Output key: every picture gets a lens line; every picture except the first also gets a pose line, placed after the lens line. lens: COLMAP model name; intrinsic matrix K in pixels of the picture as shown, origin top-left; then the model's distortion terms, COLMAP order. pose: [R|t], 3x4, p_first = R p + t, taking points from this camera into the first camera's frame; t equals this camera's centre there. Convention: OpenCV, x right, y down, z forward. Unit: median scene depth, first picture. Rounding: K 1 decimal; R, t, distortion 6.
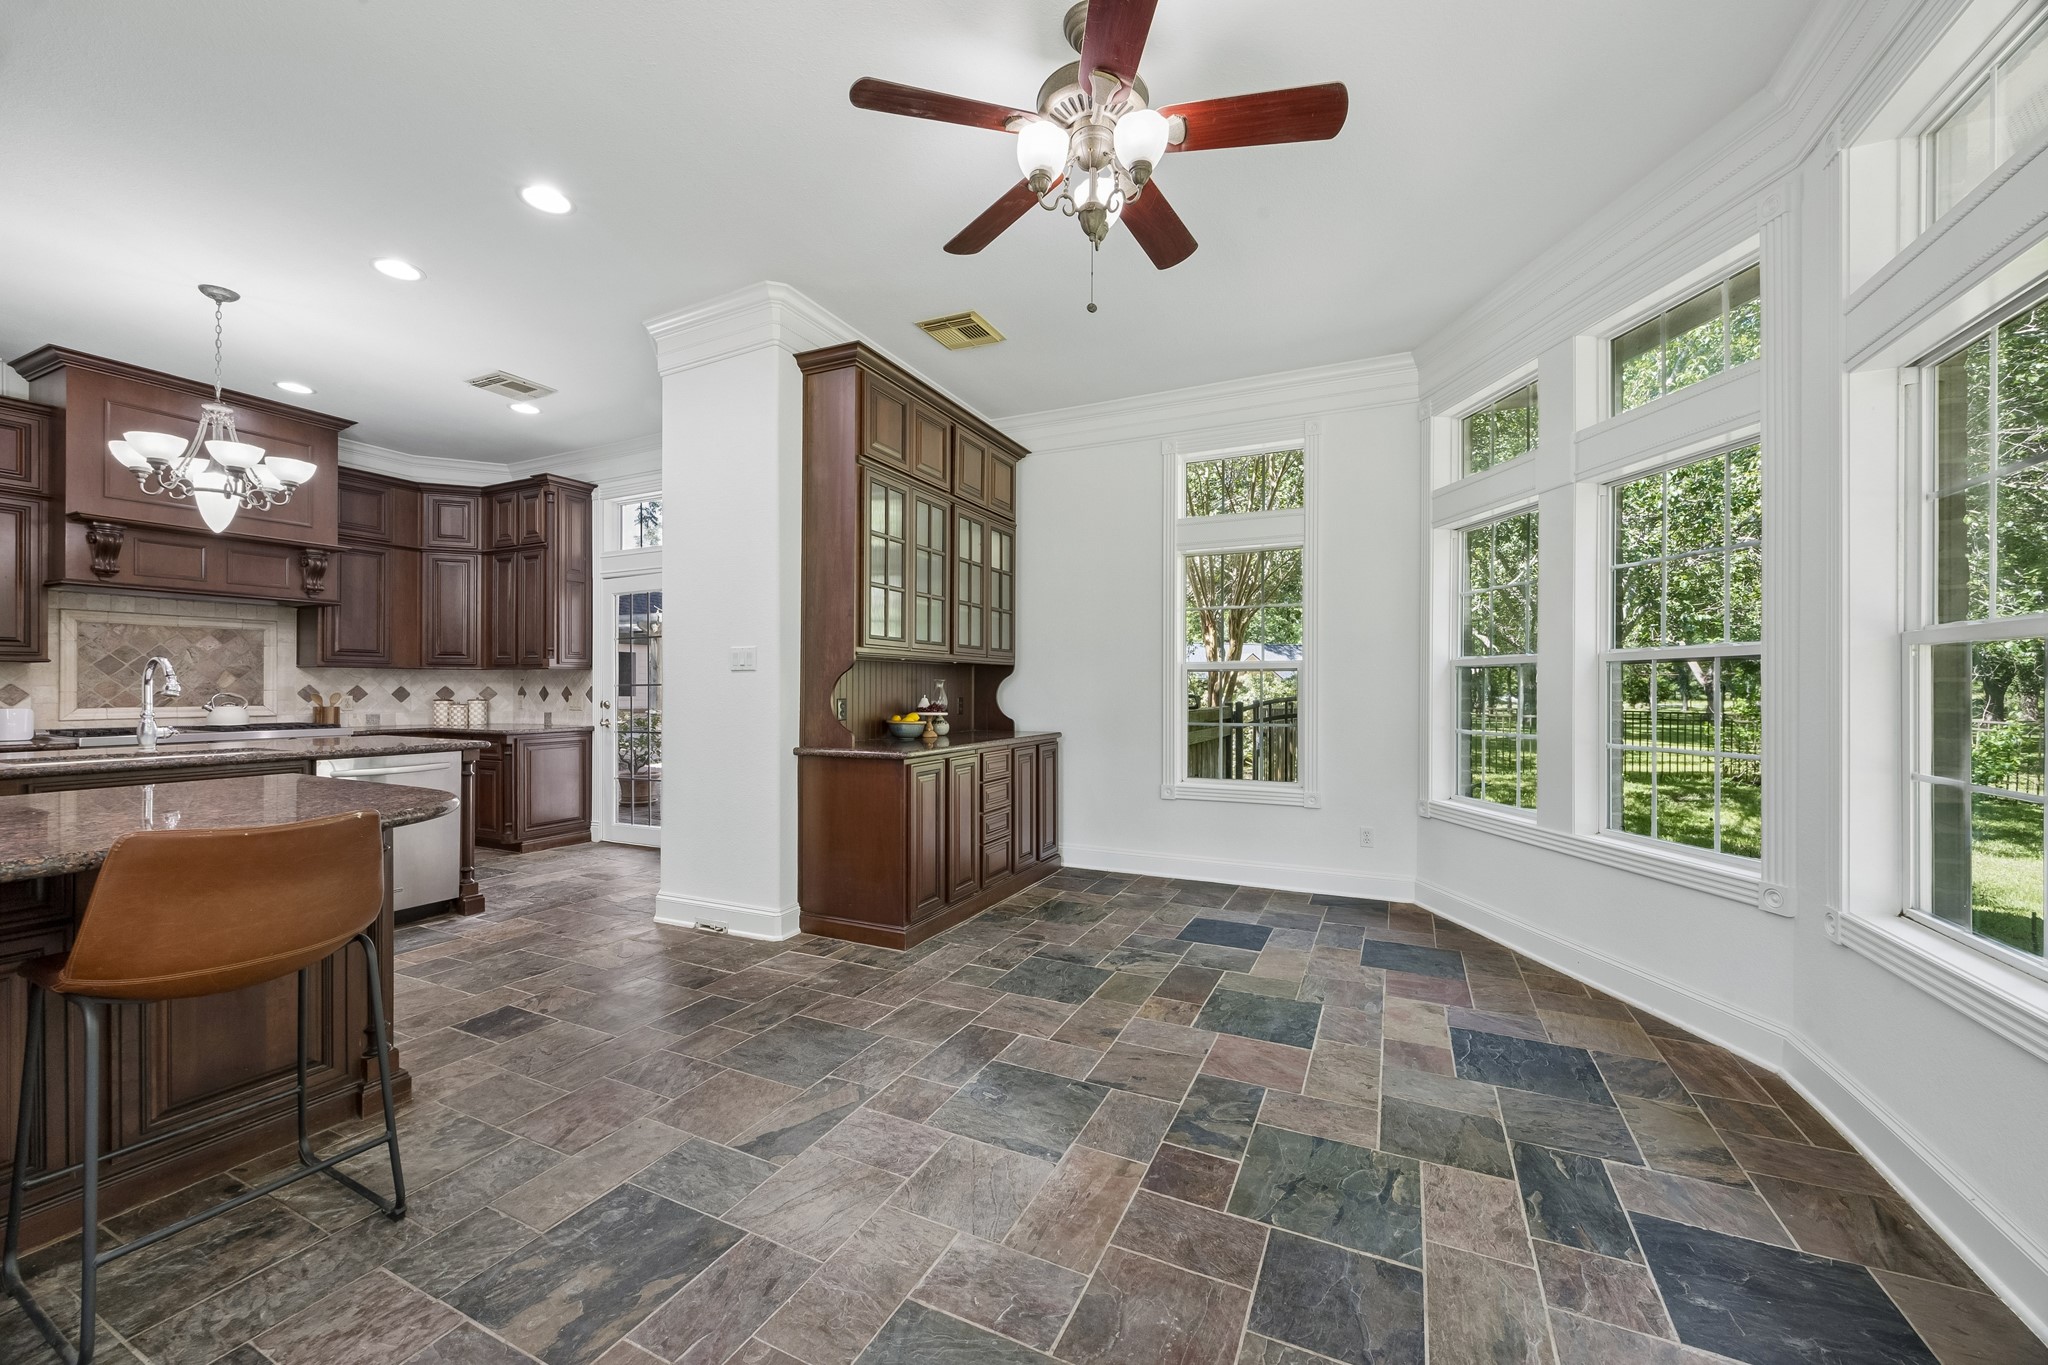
lens RADIAL K [[784.7, 0, 1025.6], [0, 784.7, 687.6], [0, 0, 1]] dist [-0.003207, 0.000325]
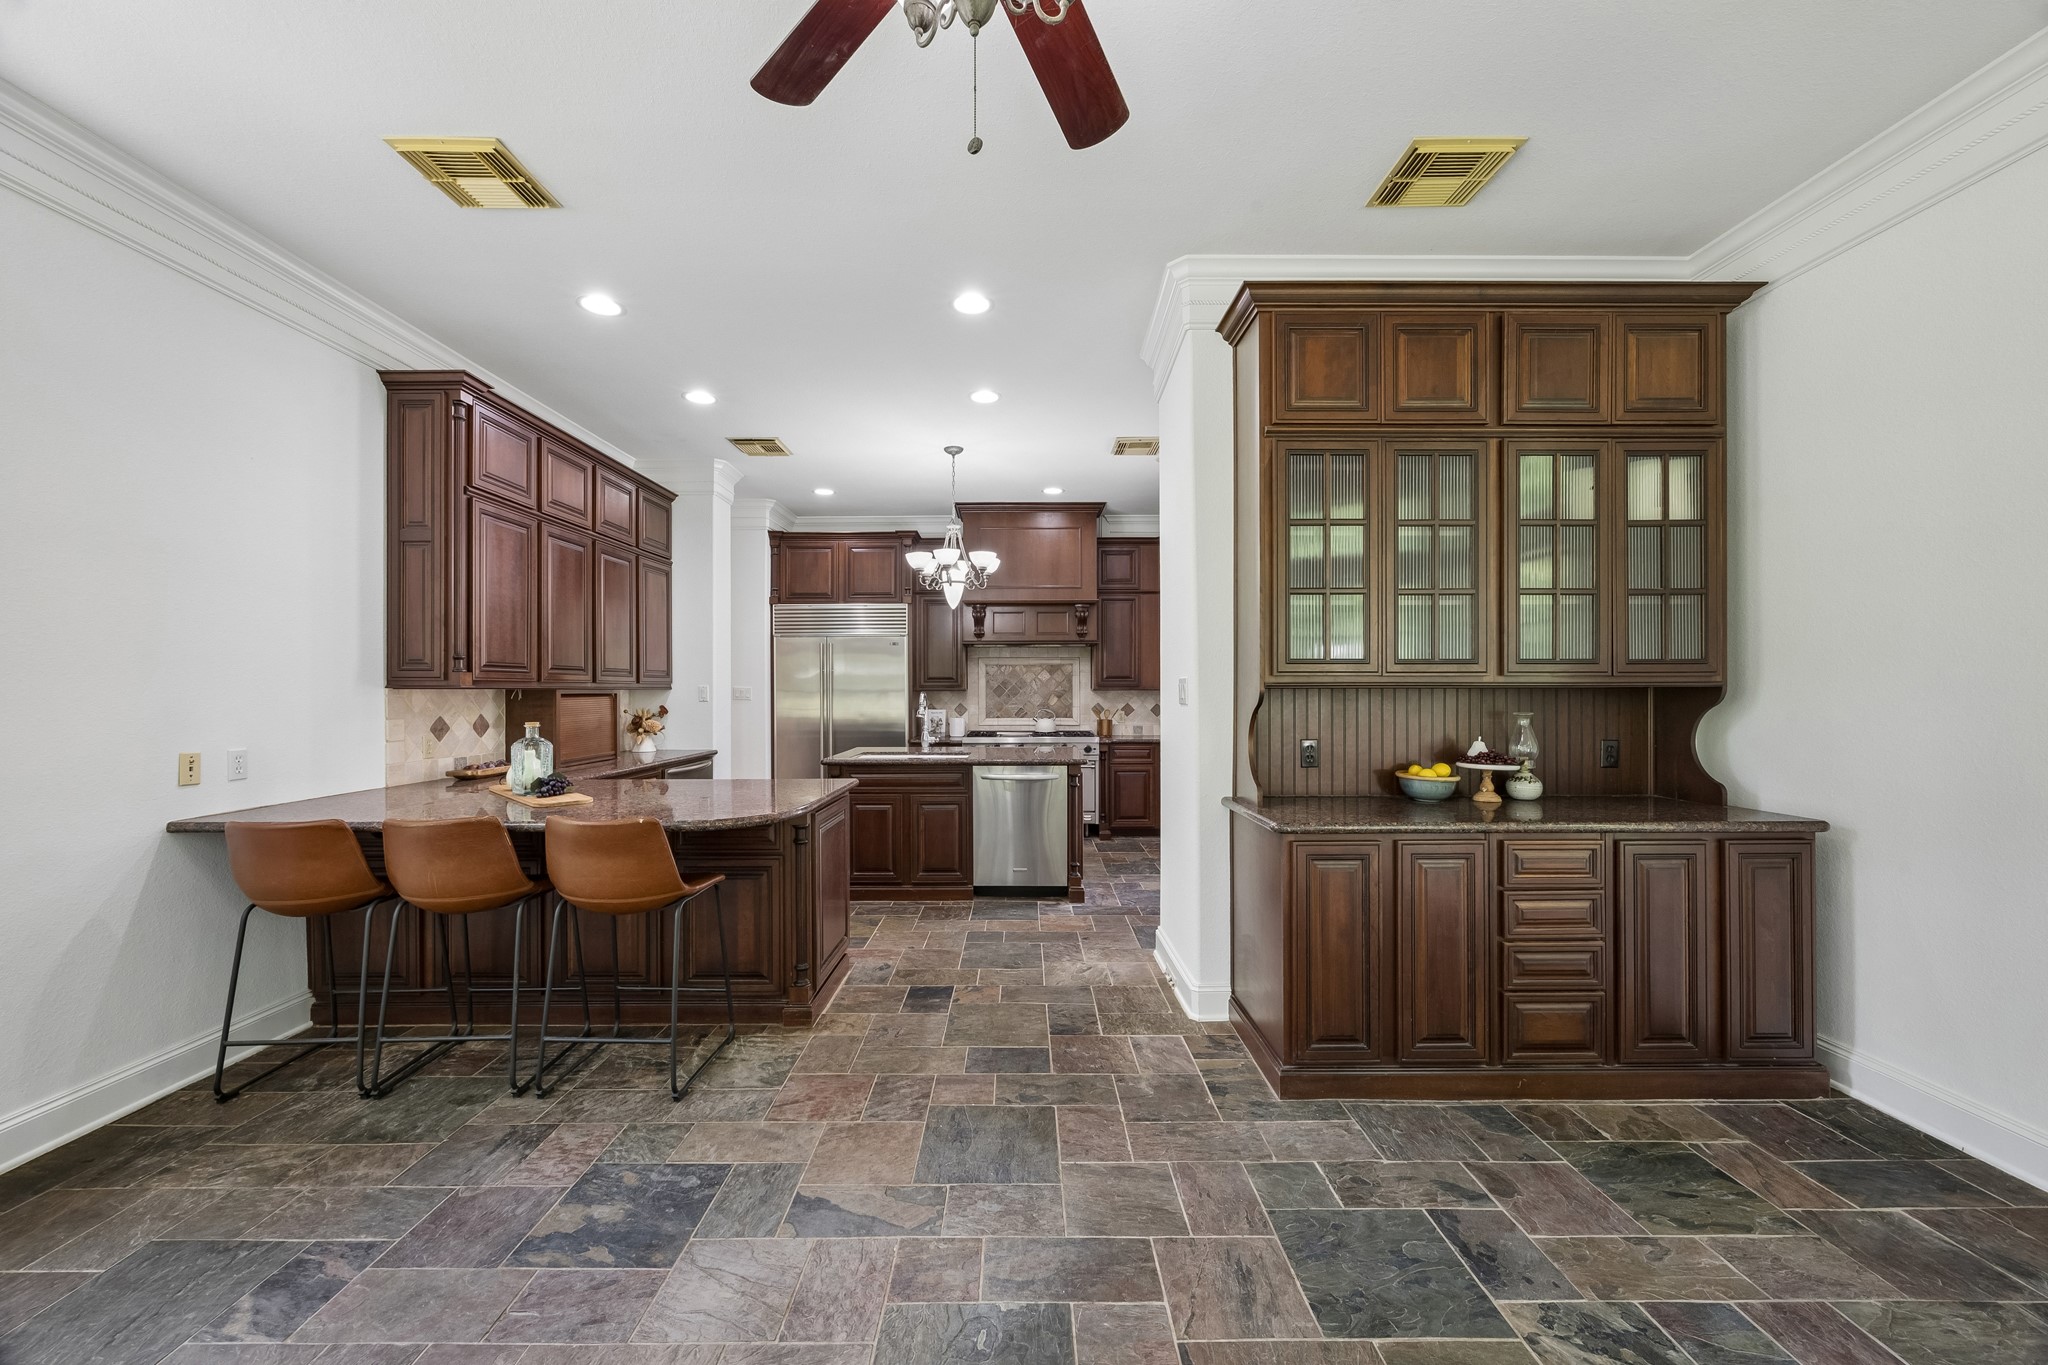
lens RADIAL K [[784.7, 0, 1023.5], [0, 784.7, 686.6], [0, 0, 1]] dist [-0.003207, 0.000325]
pose [[0.430972, -0.006115, -0.902345, 0.352191], [0.002052, 0.999981, -0.005796, -0.034772], [0.902363, 0.000647, 0.430977, 0.425296]]
